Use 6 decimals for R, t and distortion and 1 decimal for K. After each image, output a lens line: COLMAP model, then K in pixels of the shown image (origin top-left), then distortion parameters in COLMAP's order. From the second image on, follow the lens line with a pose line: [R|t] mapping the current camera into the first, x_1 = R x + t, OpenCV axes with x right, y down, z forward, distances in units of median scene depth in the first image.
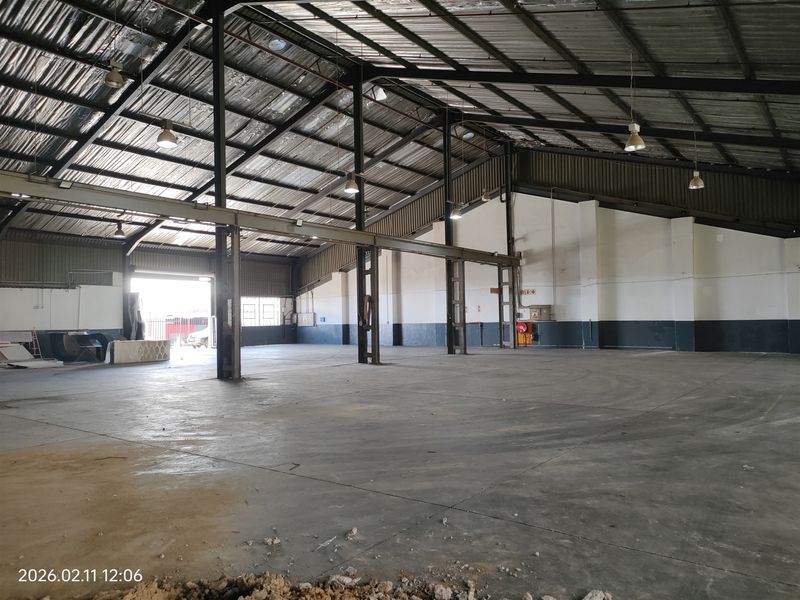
lens RADIAL K [[581.2, 0, 398.7], [0, 581.2, 299.8], [0, 0, 1]] dist [0.053519, -0.059469]
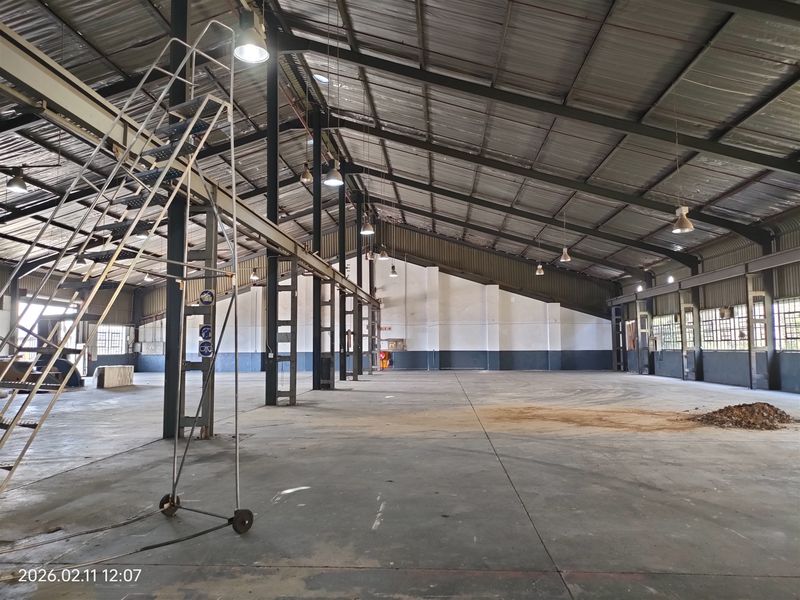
lens RADIAL K [[581.2, 0, 398.7], [0, 581.2, 299.8], [0, 0, 1]] dist [0.053519, -0.059469]
pose [[0.839718, 0.054783, 0.540253, -0.495601], [-0.025064, 0.997748, -0.062218, 0.002476], [-0.542445, 0.038705, 0.839199, -0.144894]]
